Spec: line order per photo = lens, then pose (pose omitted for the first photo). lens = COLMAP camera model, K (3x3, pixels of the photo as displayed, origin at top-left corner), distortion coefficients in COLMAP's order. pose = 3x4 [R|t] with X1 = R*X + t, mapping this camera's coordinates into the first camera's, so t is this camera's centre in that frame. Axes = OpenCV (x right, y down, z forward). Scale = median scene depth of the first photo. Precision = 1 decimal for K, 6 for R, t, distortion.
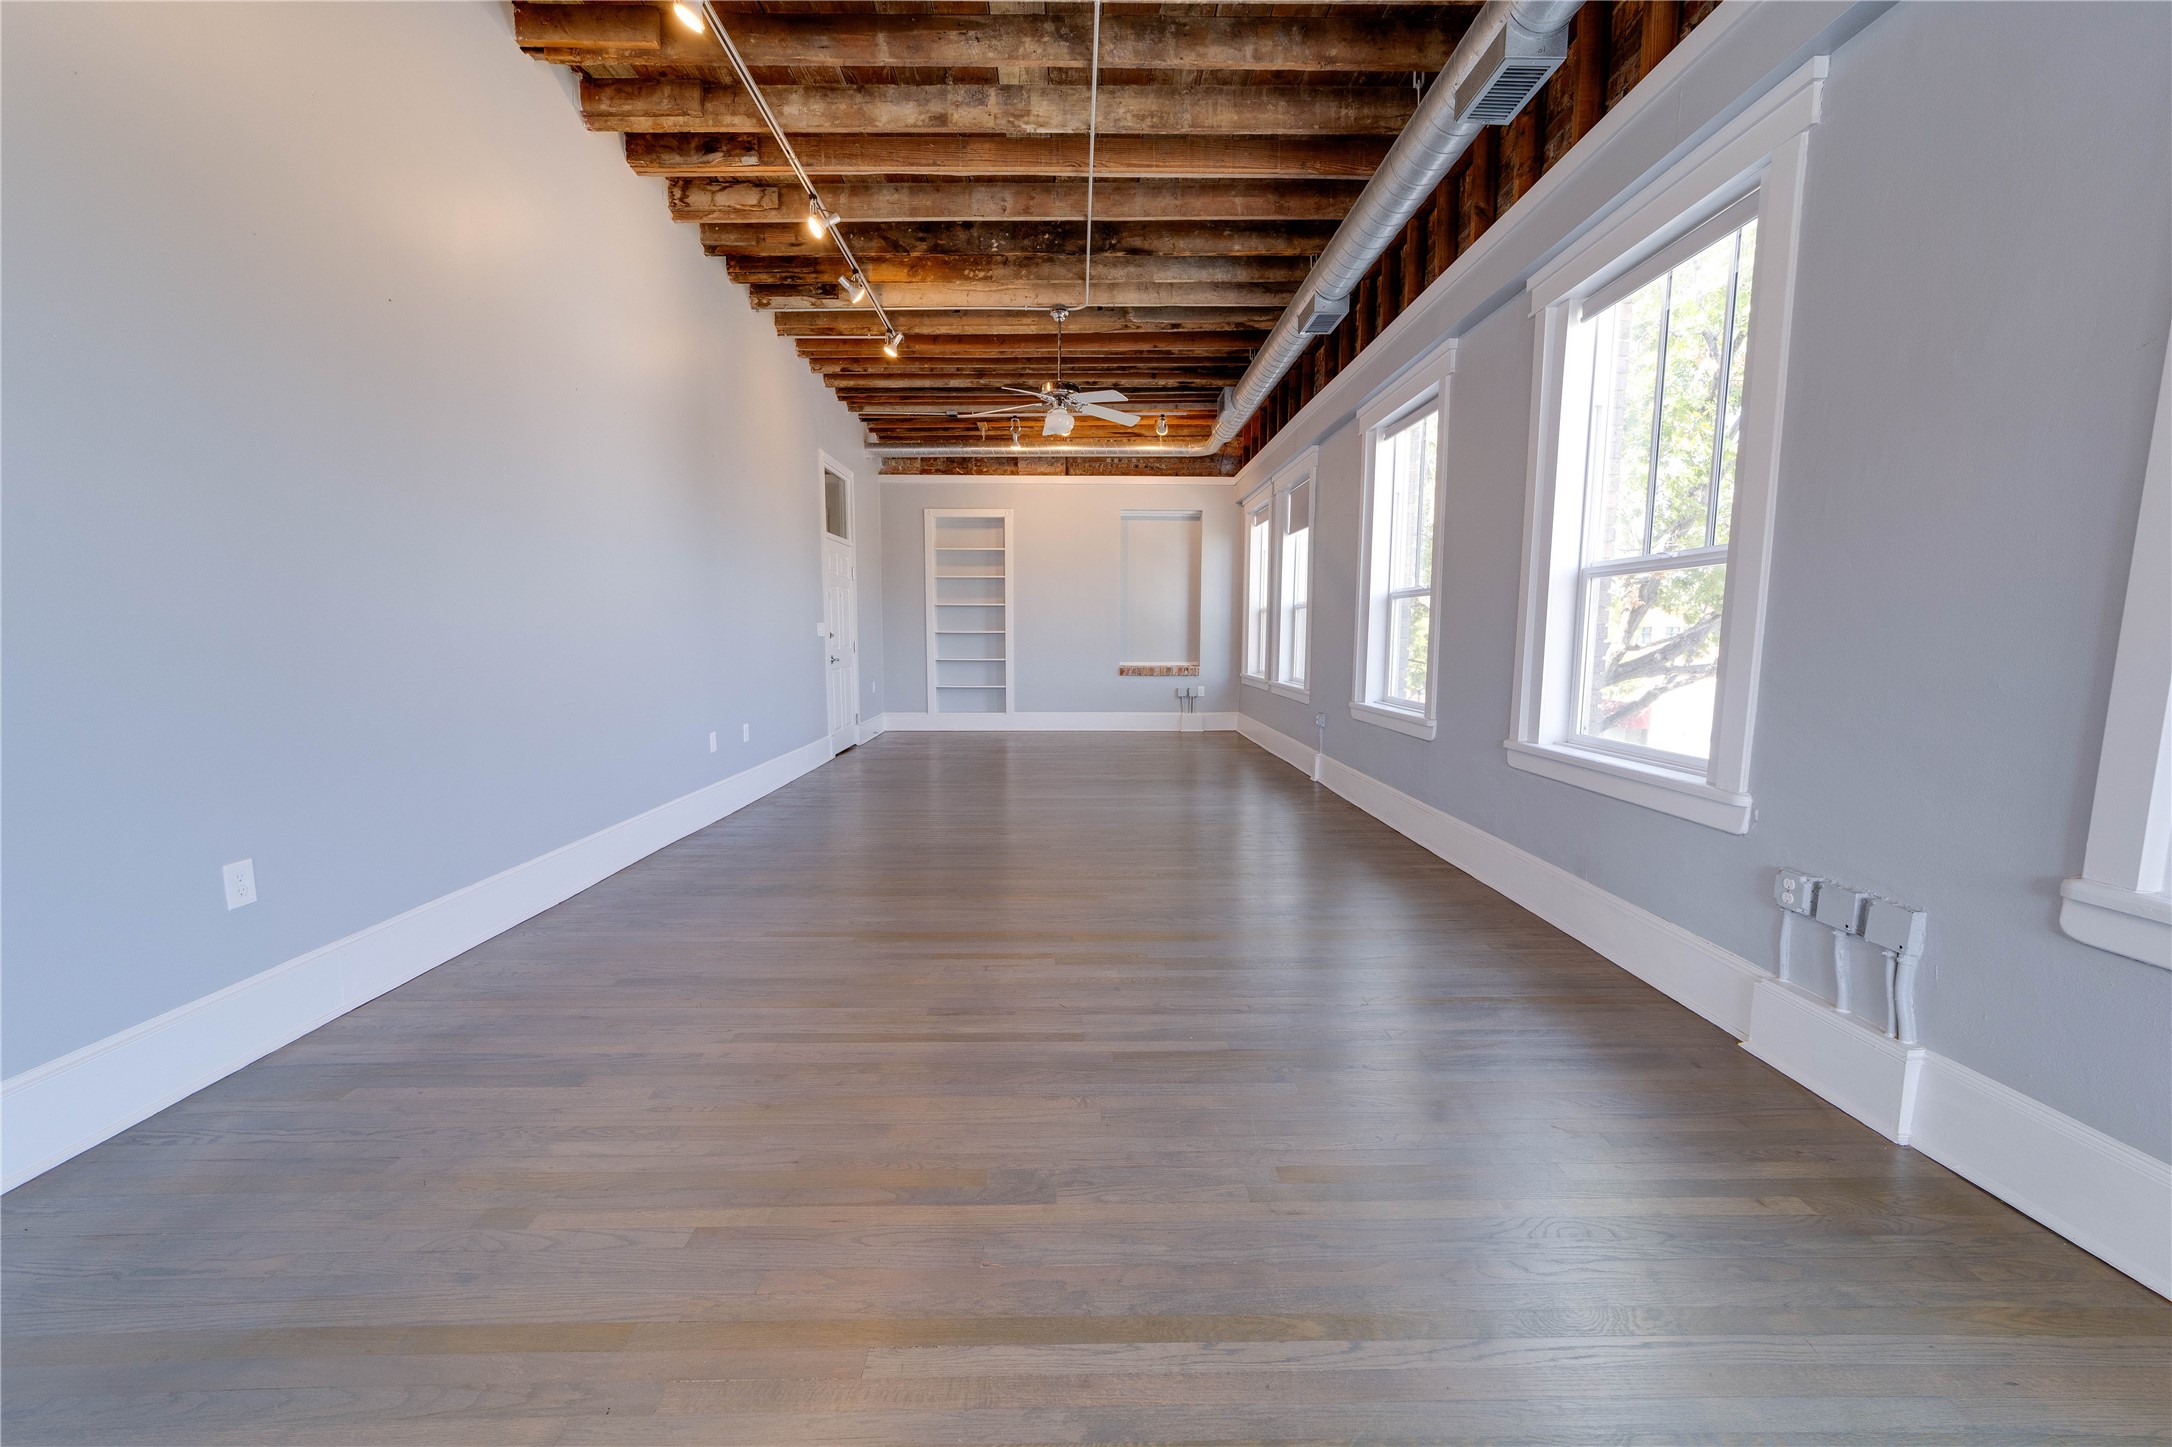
lens RADIAL K [[842.7, 0, 1089.6], [0, 842.7, 728.3], [0, 0, 1]] dist [-0.002373, -0.000025]
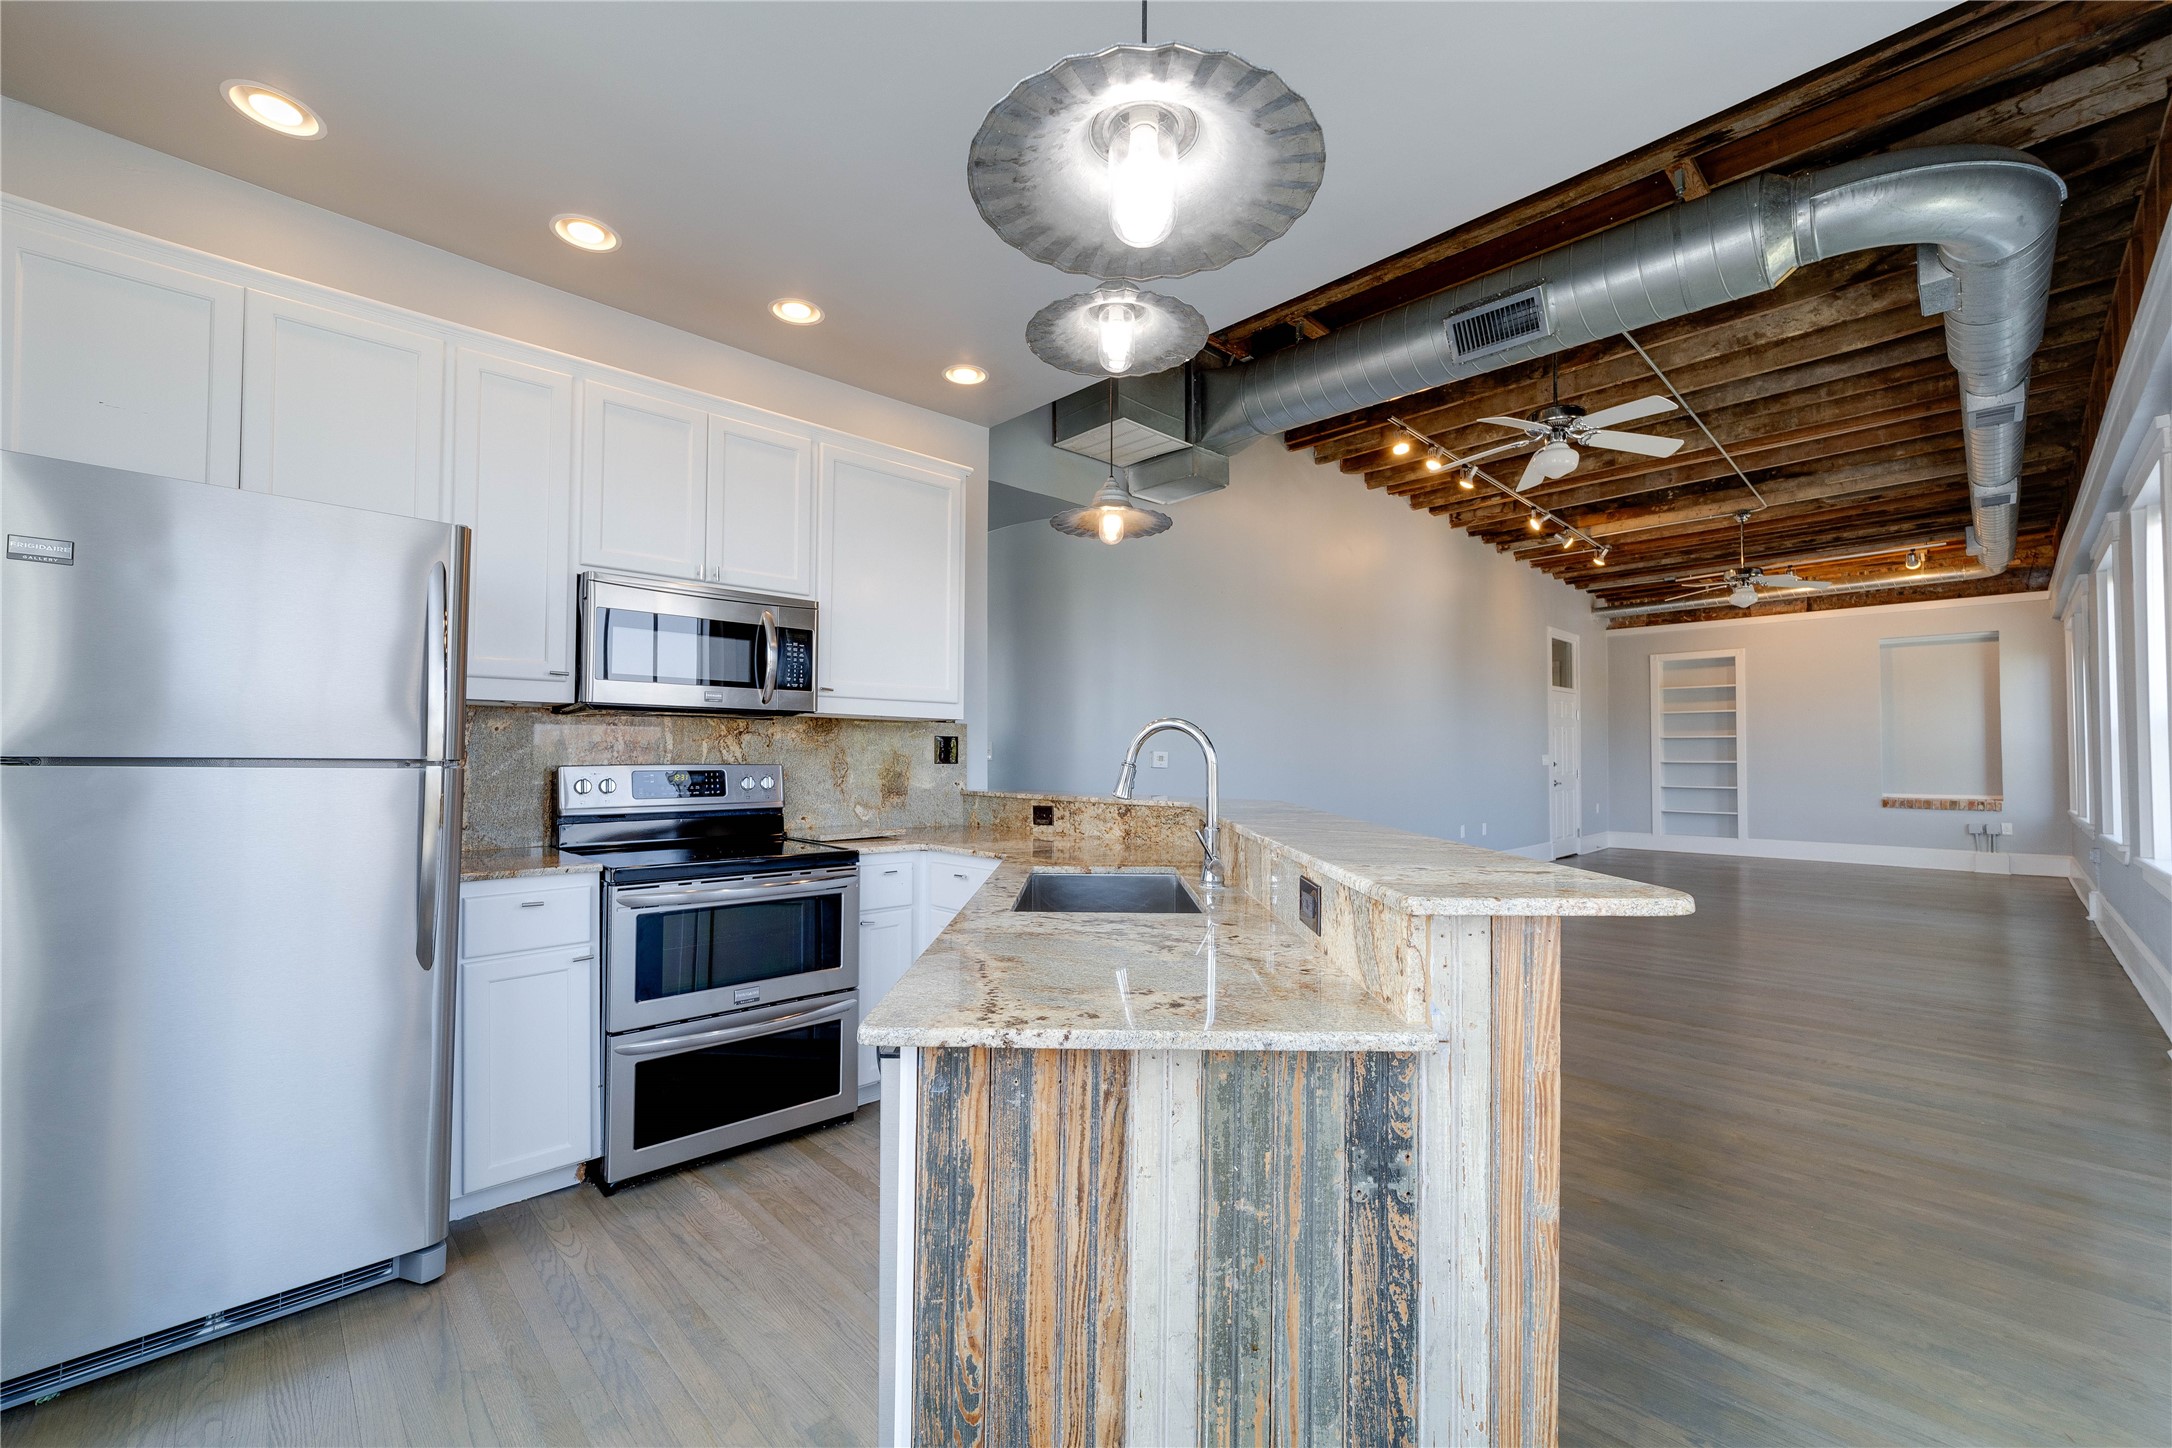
lens RADIAL K [[883.1, 0, 1094.2], [0, 883.1, 733.7], [0, 0, 1]] dist [-0.001733, 0.000186]
pose [[0.687728, -0.020423, -0.725681, 0.227321], [-0.083380, 0.990767, -0.106902, 0.055636], [0.721164, 0.134027, 0.679675, -0.520531]]
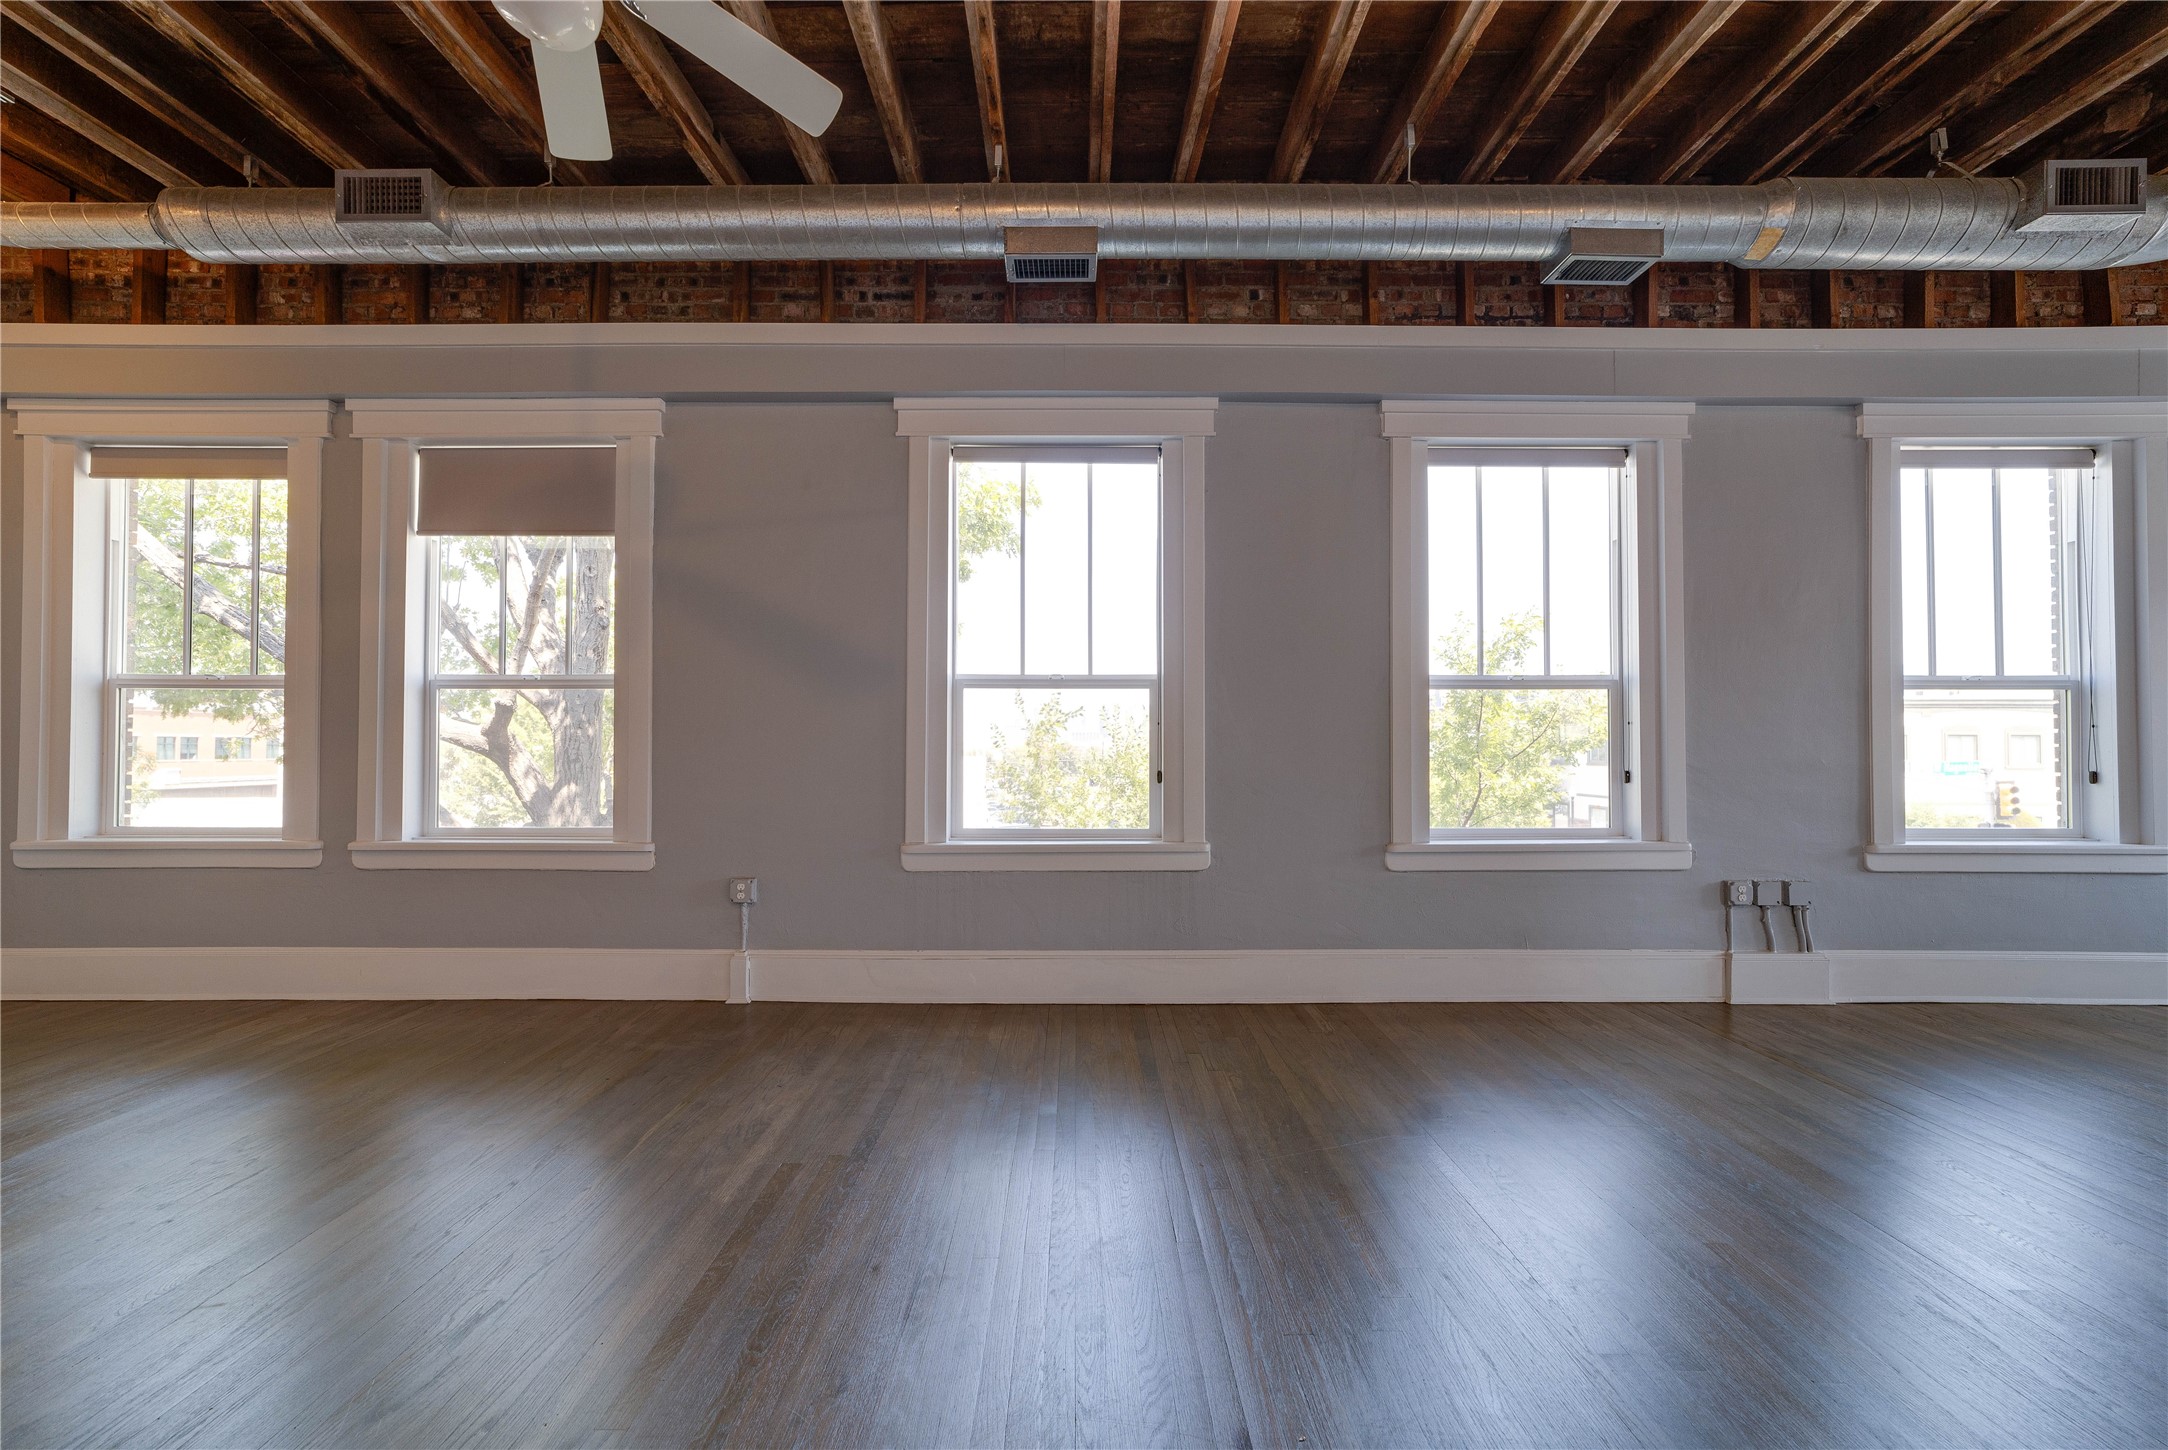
lens RADIAL K [[862.8, 0, 1074.6], [0, 862.8, 740.7], [0, 0, 1]] dist [-0.001003, -0.000106]
pose [[0.019888, 0.002093, 0.999800, -0.304088], [0.112655, 0.993625, -0.004321, -0.083622], [-0.993435, 0.112719, 0.019525, 0.772555]]
